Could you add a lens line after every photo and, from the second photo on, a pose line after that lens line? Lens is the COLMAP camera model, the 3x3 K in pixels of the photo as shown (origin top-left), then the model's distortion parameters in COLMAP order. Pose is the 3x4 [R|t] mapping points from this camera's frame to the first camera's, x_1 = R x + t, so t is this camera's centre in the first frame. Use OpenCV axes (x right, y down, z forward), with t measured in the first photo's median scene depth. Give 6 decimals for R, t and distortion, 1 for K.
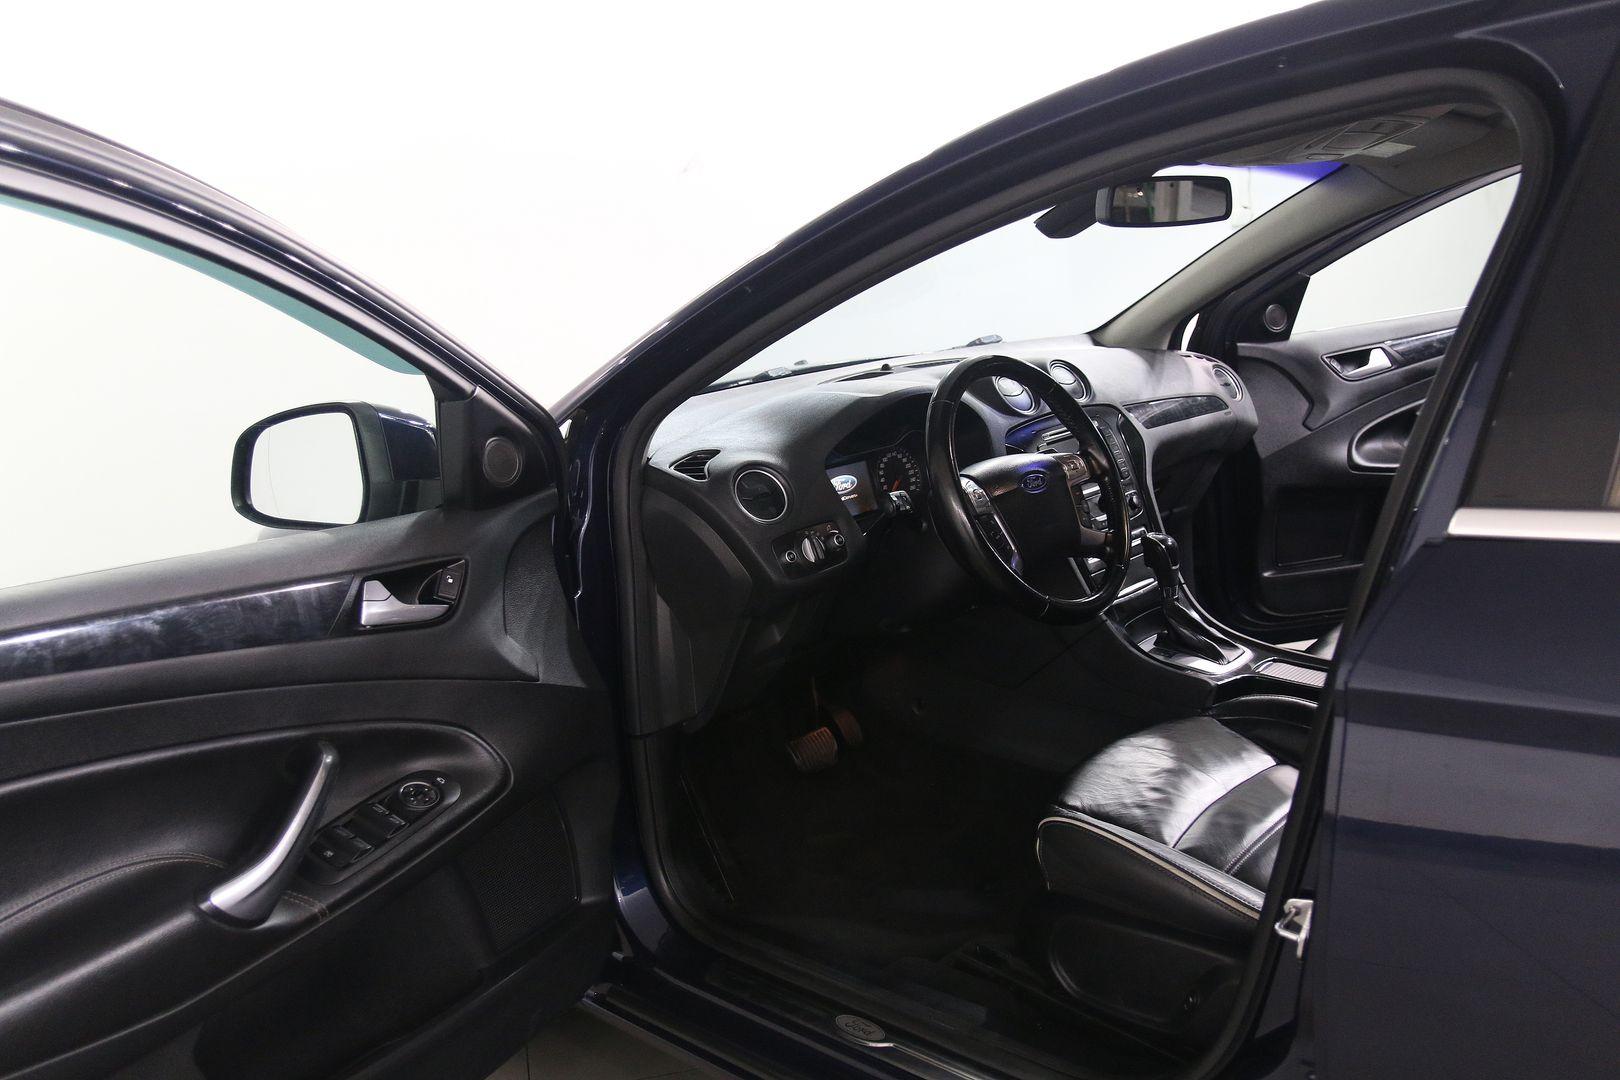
lens RADIAL K [[1380.6, 0, 810.0], [0, 1380.6, 540.0], [0, 0, 1]] dist [-0.052871, -0.001228]
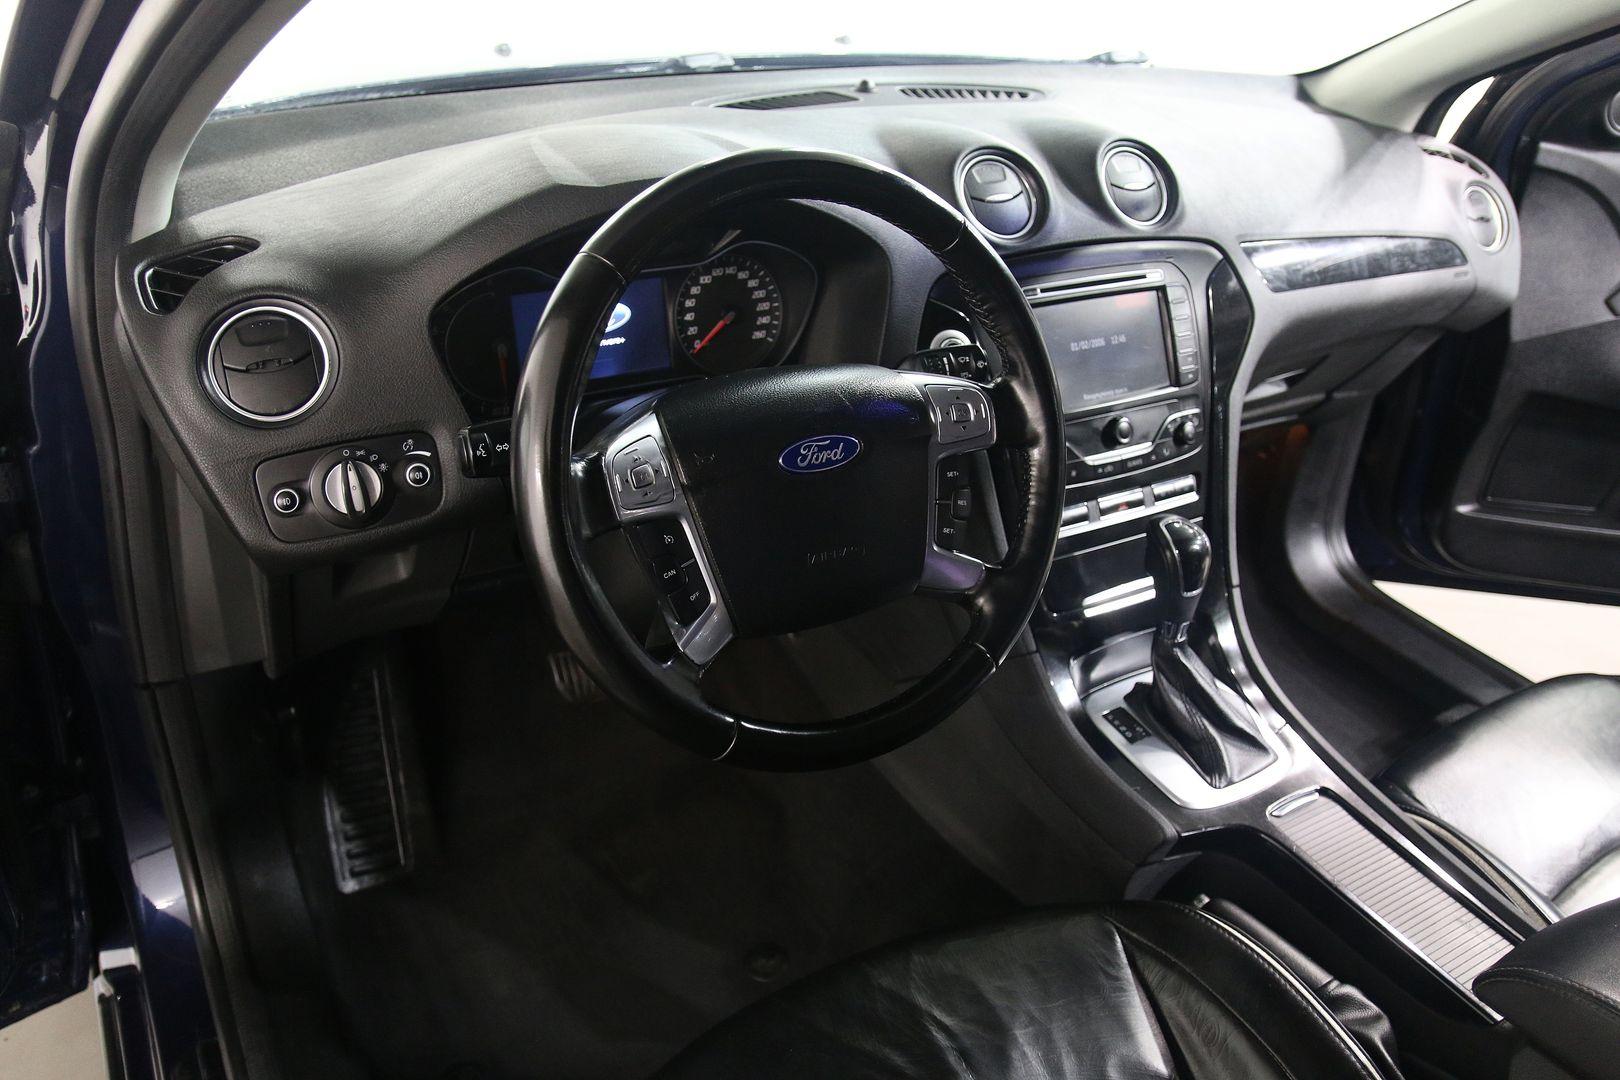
lens RADIAL K [[1201.7, 0, 810.0], [0, 1201.7, 540.0], [0, 0, 1]] dist [-0.065083, 0.004947]
pose [[0.943831, 0.260114, -0.203775, 0.178087], [-0.183146, 0.925112, 0.332604, -0.105047], [0.275030, -0.276601, 0.920788, 0.445163]]
